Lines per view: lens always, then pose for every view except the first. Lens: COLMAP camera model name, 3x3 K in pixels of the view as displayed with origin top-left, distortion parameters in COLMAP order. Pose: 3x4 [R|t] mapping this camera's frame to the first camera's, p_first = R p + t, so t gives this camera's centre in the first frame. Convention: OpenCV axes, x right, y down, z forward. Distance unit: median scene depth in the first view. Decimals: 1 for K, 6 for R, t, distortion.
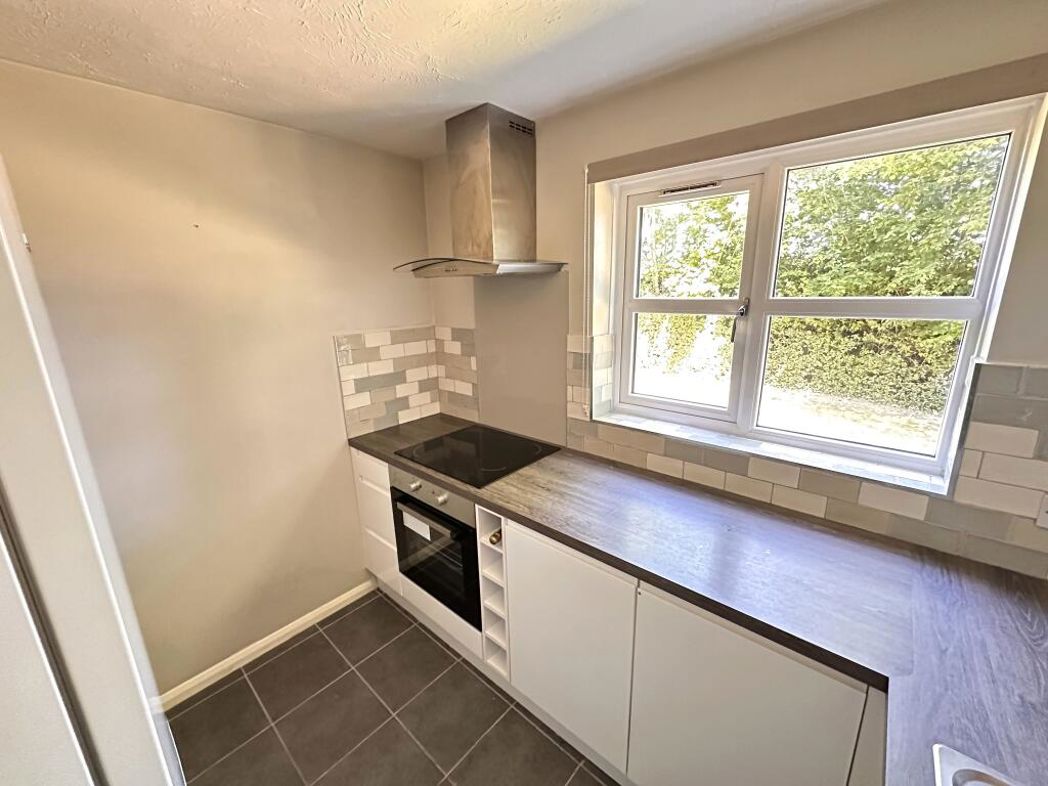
lens RADIAL K [[418.8, 0, 524.0], [0, 418.8, 397.1], [0, 0, 1]] dist [-0.000932, -0.000150]
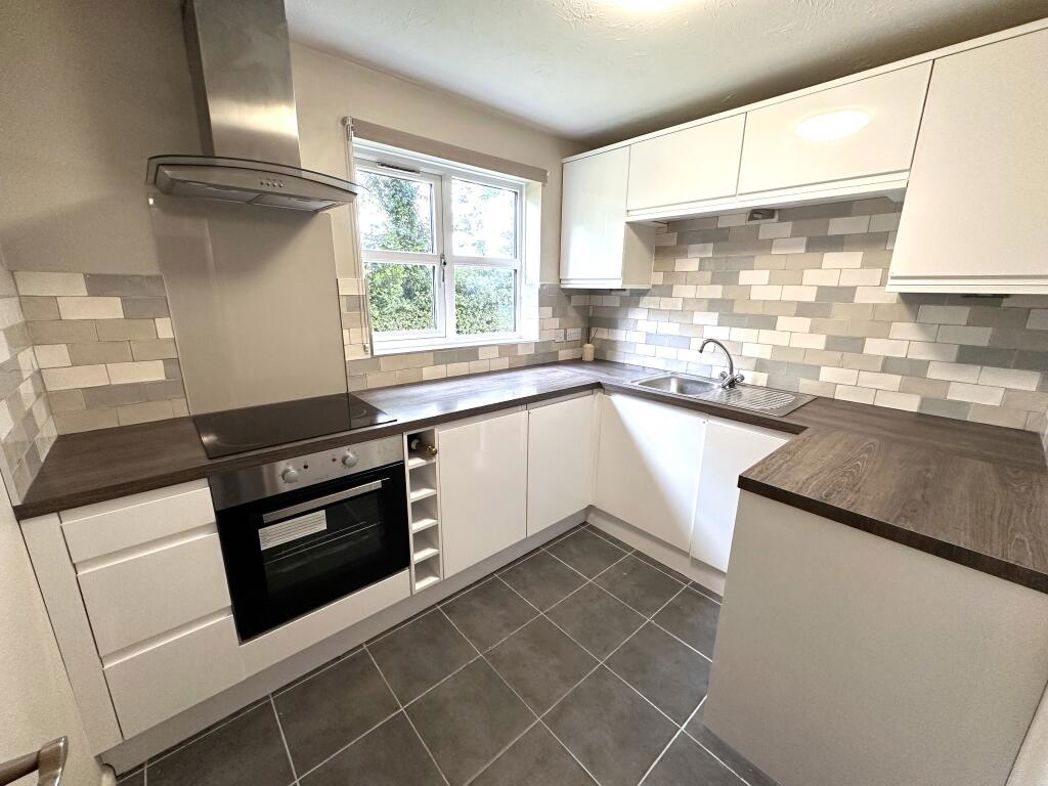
lens RADIAL K [[418.8, 0, 523.6], [0, 418.8, 393.0], [0, 0, 1]] dist [-0.000932, -0.000150]
pose [[0.124408, -0.222028, 0.967071, -0.880666], [0.231412, 0.954258, 0.189316, 0.030009], [-0.964868, 0.200240, 0.170097, 0.443139]]
